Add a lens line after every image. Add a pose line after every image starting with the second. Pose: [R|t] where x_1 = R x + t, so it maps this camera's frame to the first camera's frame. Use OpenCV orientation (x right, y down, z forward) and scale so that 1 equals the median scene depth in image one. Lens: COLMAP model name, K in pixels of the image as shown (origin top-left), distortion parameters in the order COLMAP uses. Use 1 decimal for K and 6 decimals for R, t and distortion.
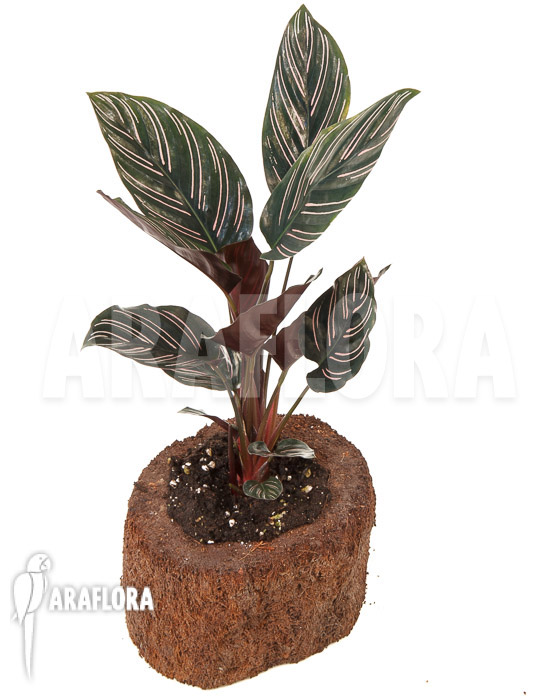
lens RADIAL K [[1031.1, 0, 280.5], [0, 1031.1, 339.4], [0, 0, 1]] dist [0.259168, 0.018549]
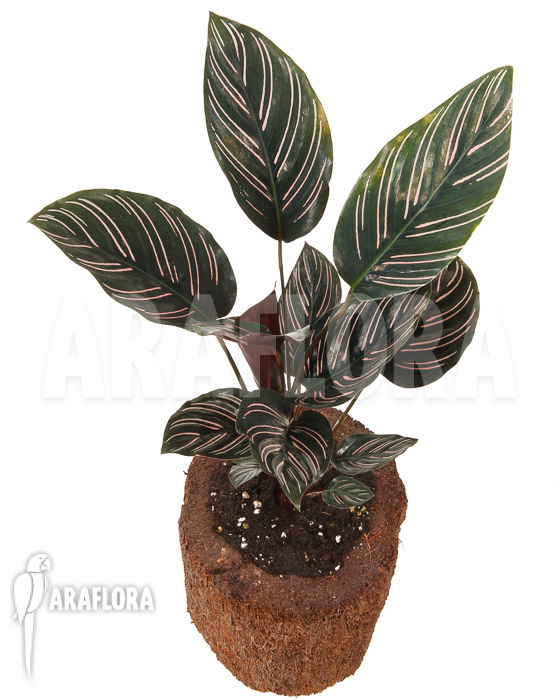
lens RADIAL K [[768.8, 0, 280.0], [0, 768.8, 350.0], [0, 0, 1]] dist [0.056858, 0.009396]
pose [[0.669779, -0.532600, 0.517429, -0.377973], [0.404373, 0.846042, 0.347413, -0.265256], [-0.622799, -0.023456, 0.782030, 0.455328]]
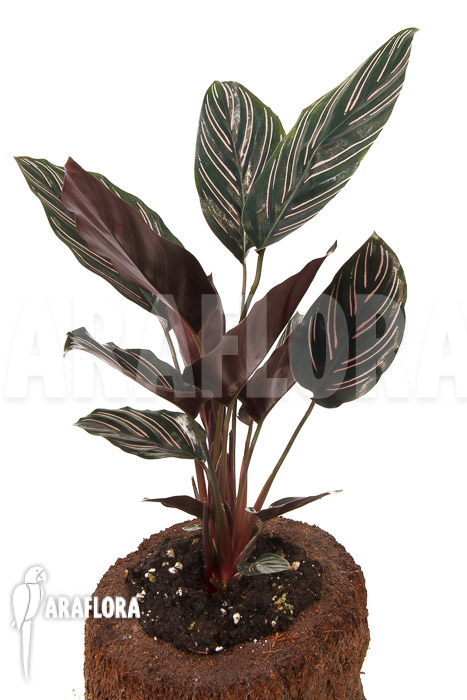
lens RADIAL K [[596.2, 0, 233.5], [0, 596.2, 350.0], [0, 0, 1]] dist [0.010555, 0.021334]
pose [[0.941376, -0.096632, 0.323223, -0.179312], [0.205531, 0.924039, -0.322348, 0.134352], [-0.267521, 0.369883, 0.889730, 0.517623]]
